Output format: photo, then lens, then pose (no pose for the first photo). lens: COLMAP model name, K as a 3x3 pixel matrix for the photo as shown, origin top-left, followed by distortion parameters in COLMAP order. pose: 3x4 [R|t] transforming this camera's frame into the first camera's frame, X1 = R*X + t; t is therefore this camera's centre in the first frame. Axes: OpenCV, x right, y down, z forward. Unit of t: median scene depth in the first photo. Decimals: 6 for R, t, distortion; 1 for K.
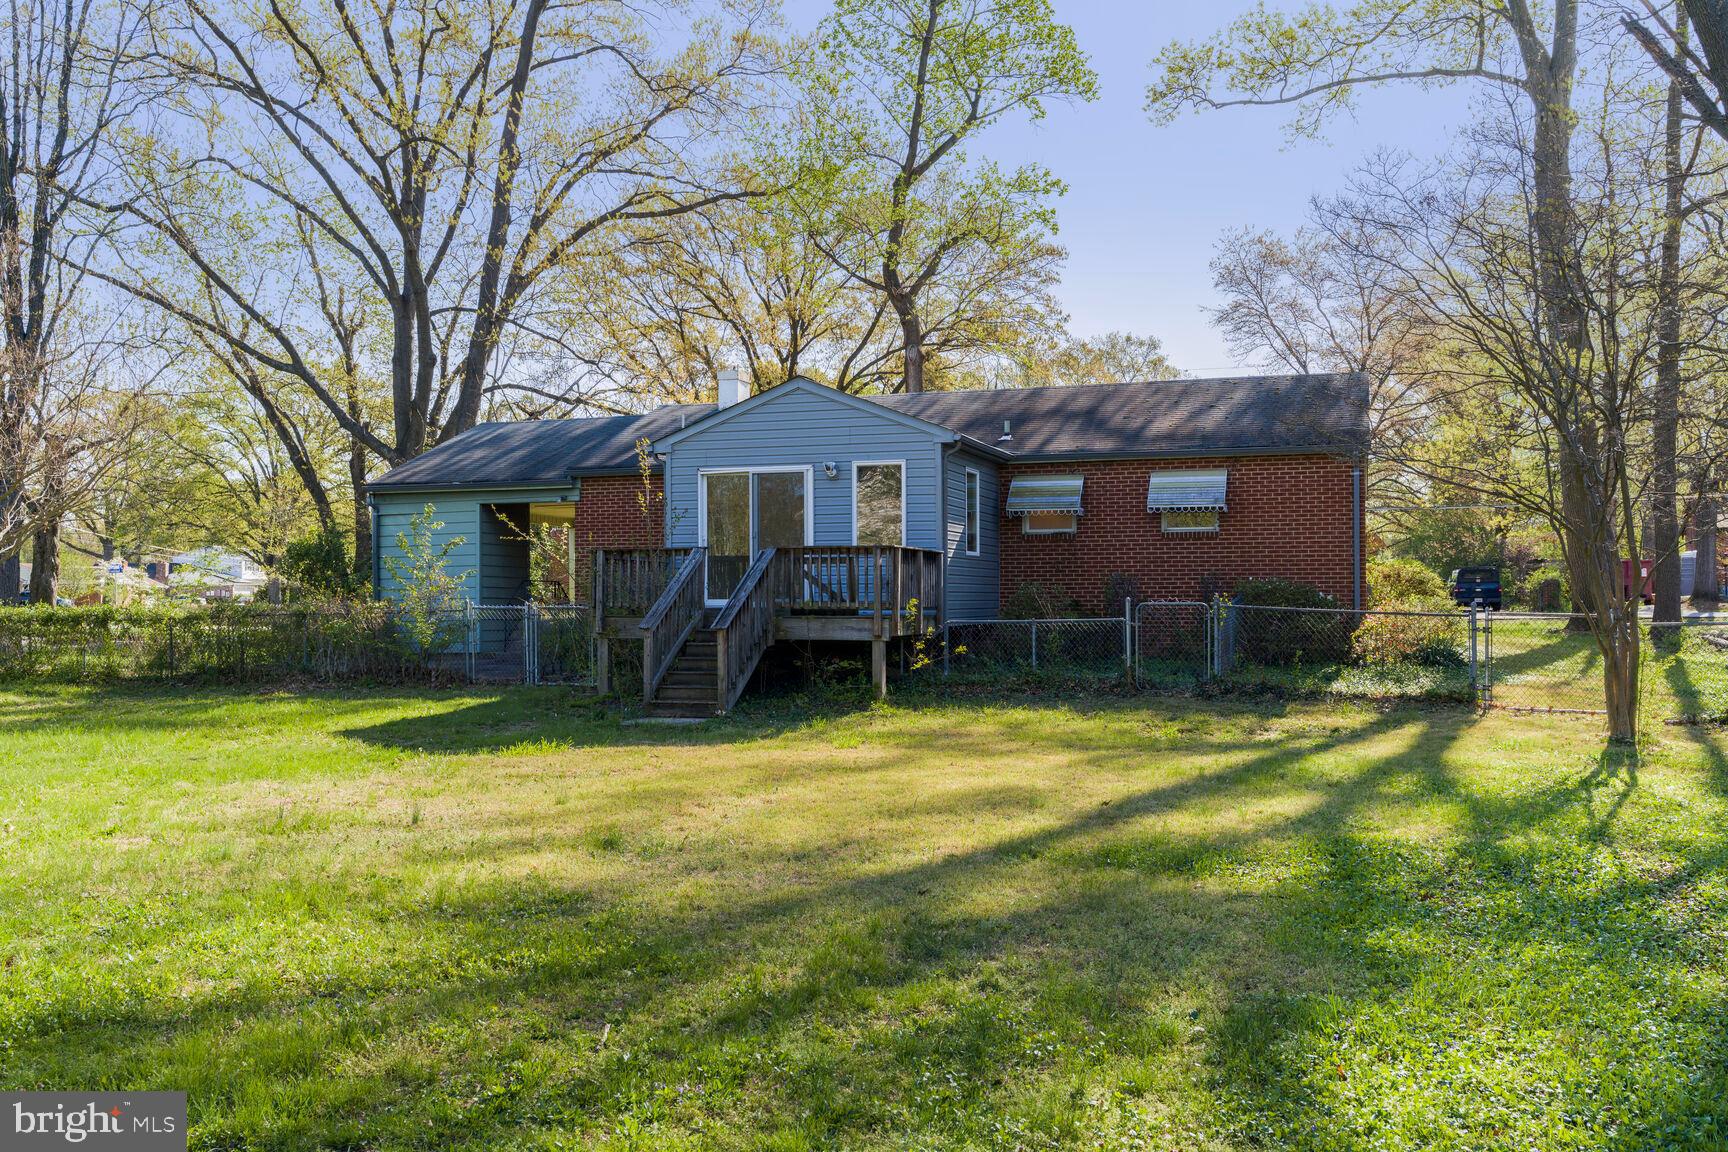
lens RADIAL K [[1589.5, 0, 864.0], [0, 1589.5, 576.0], [0, 0, 1]] dist [0.010739, -0.002546]
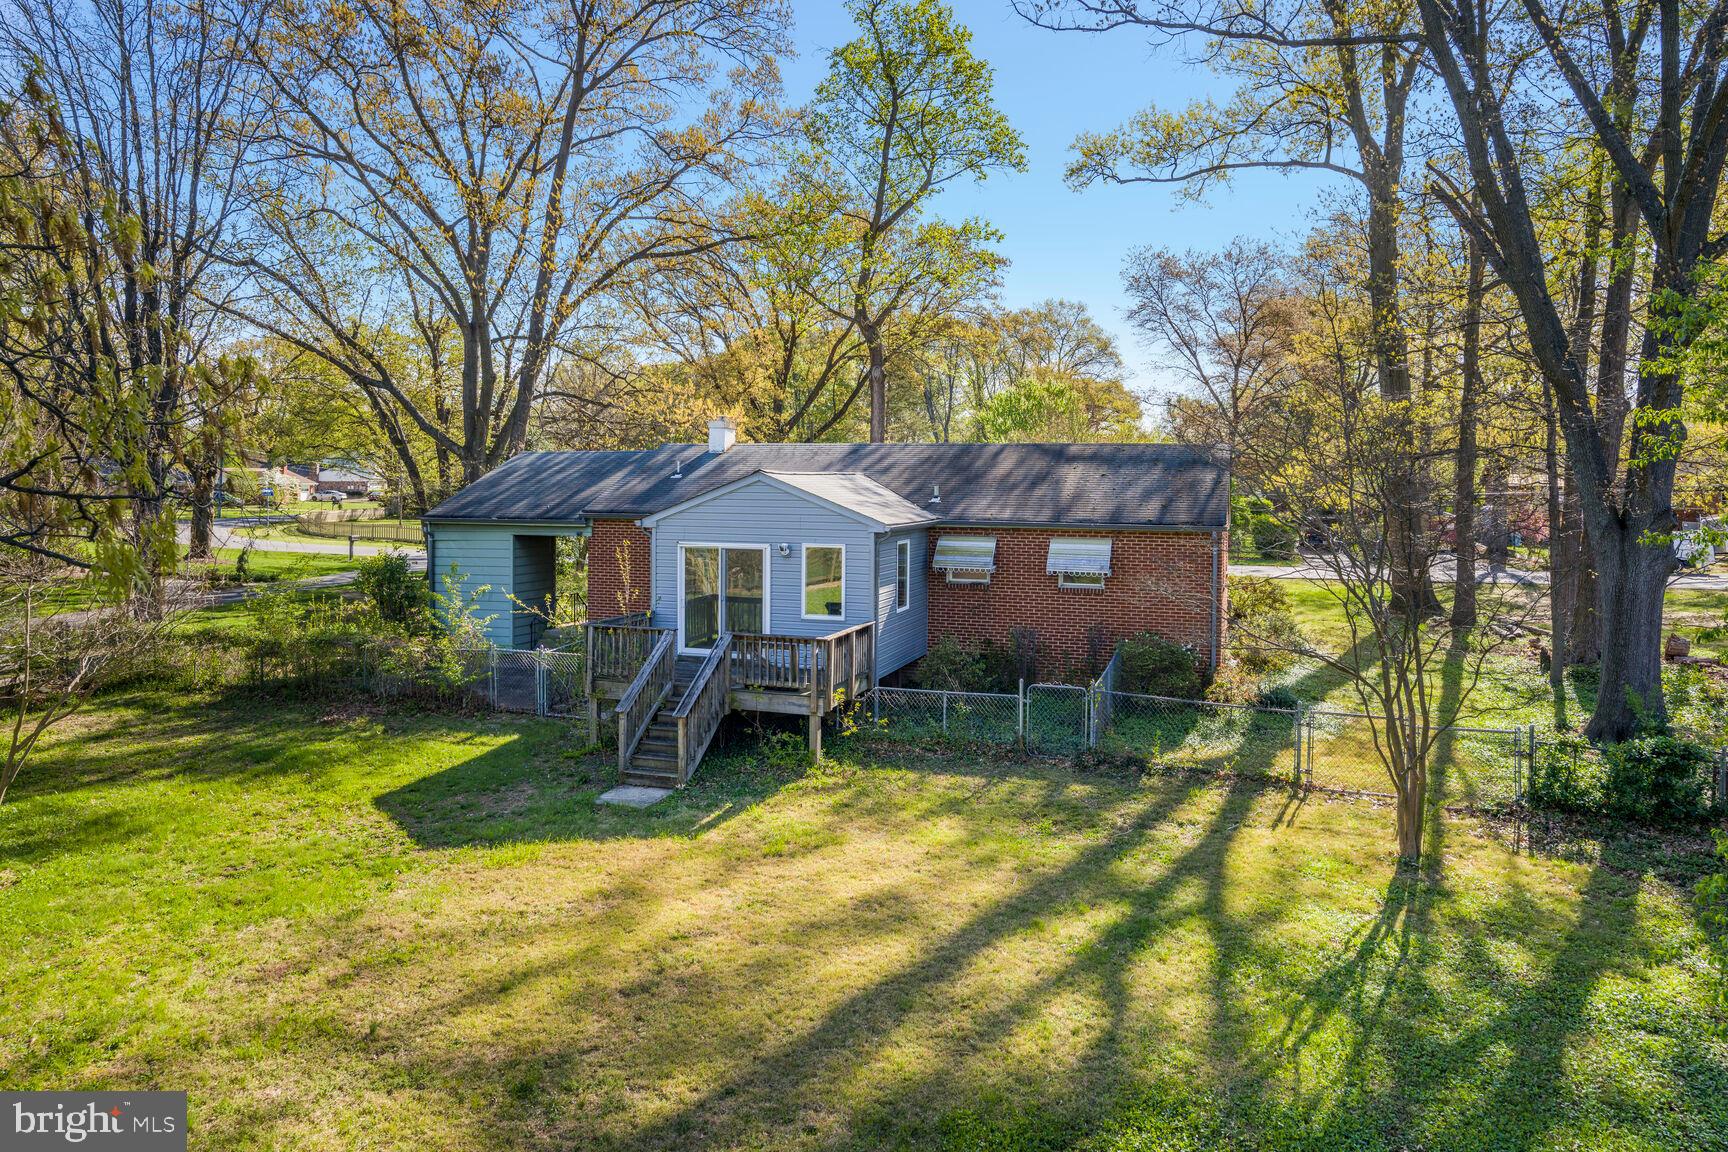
lens RADIAL K [[1234.3, 0, 861.2], [0, 1234.3, 501.0], [0, 0, 1]] dist [-0.052104, 0.003149]
pose [[0.999932, 0.011513, 0.001714, 0.020028], [-0.011553, 0.999603, 0.025694, -0.071906], [-0.001418, -0.025712, 0.999668, 0.031234]]
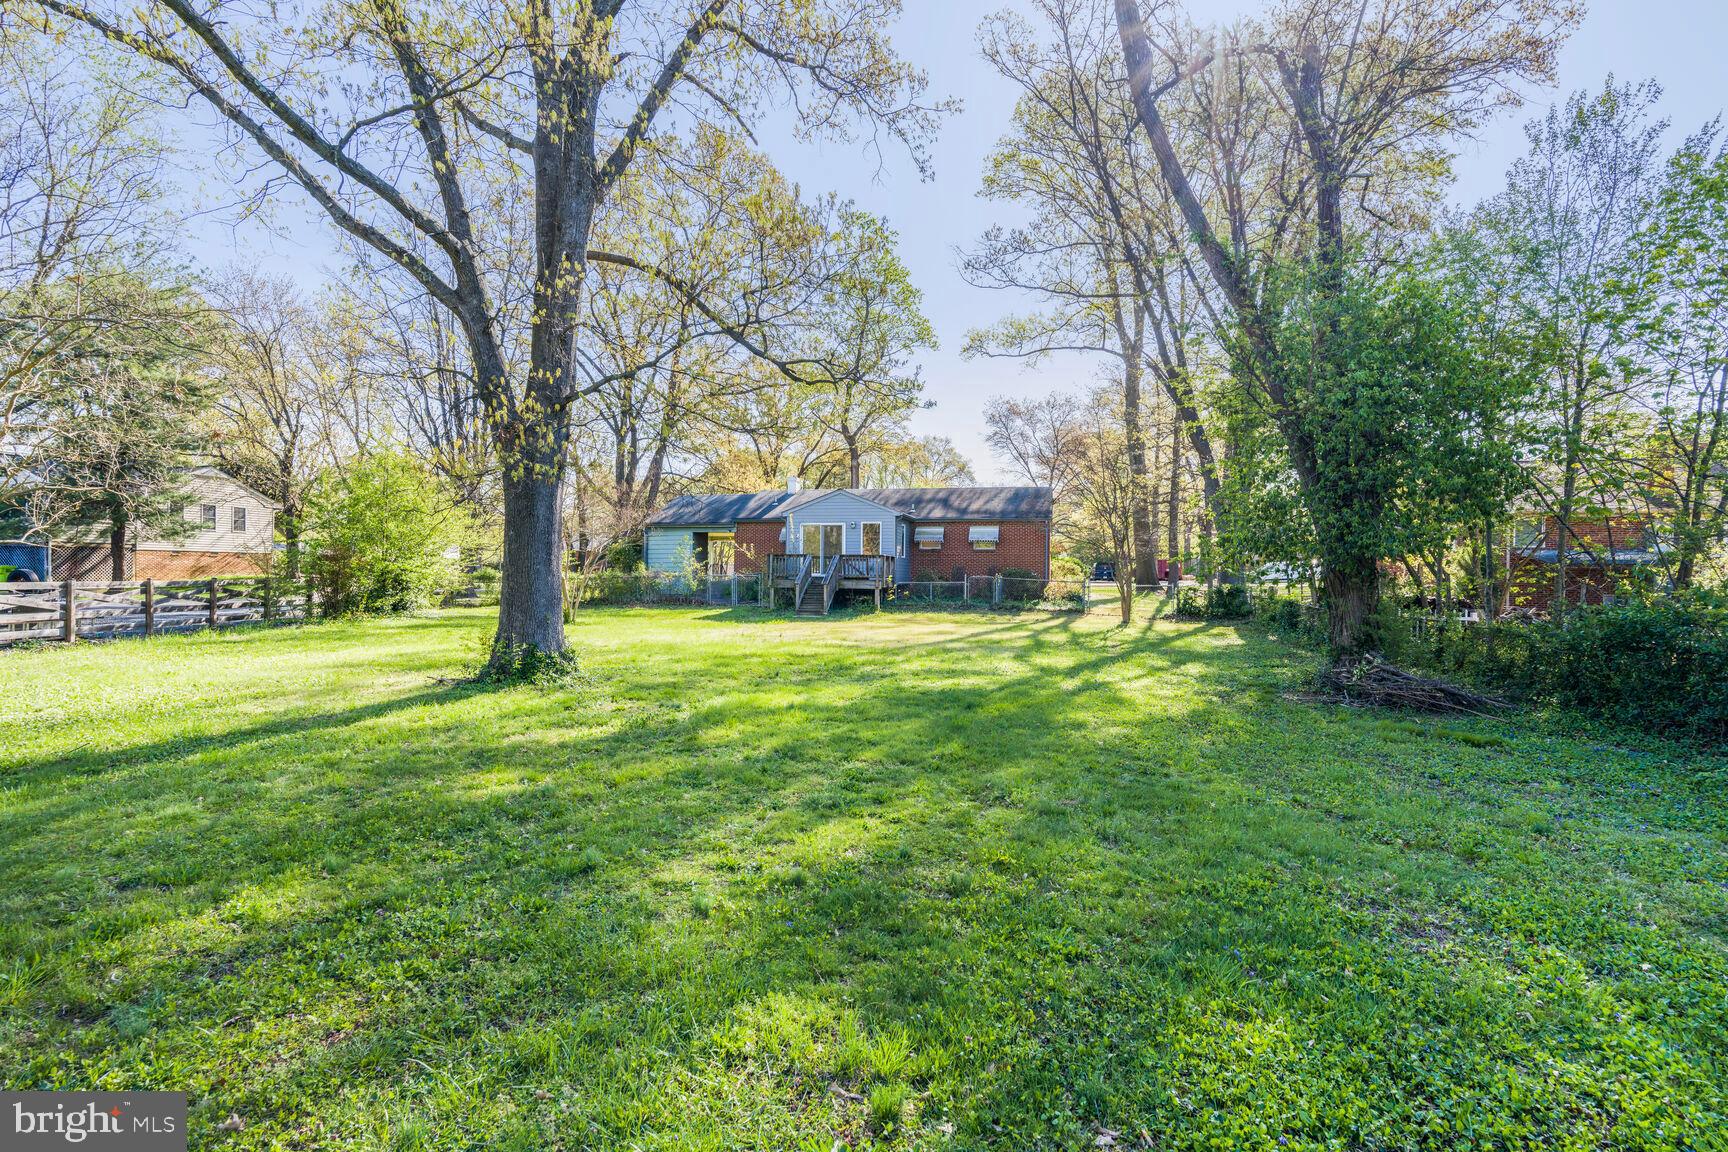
lens RADIAL K [[888.9, 0, 864.0], [0, 888.9, 576.0], [0, 0, 1]] dist [-0.000900, -0.000061]
pose [[0.995727, 0.012330, 0.091518, -0.076144], [-0.013984, 0.999750, 0.017463, -0.004236], [-0.091280, -0.018668, 0.995650, -0.265442]]
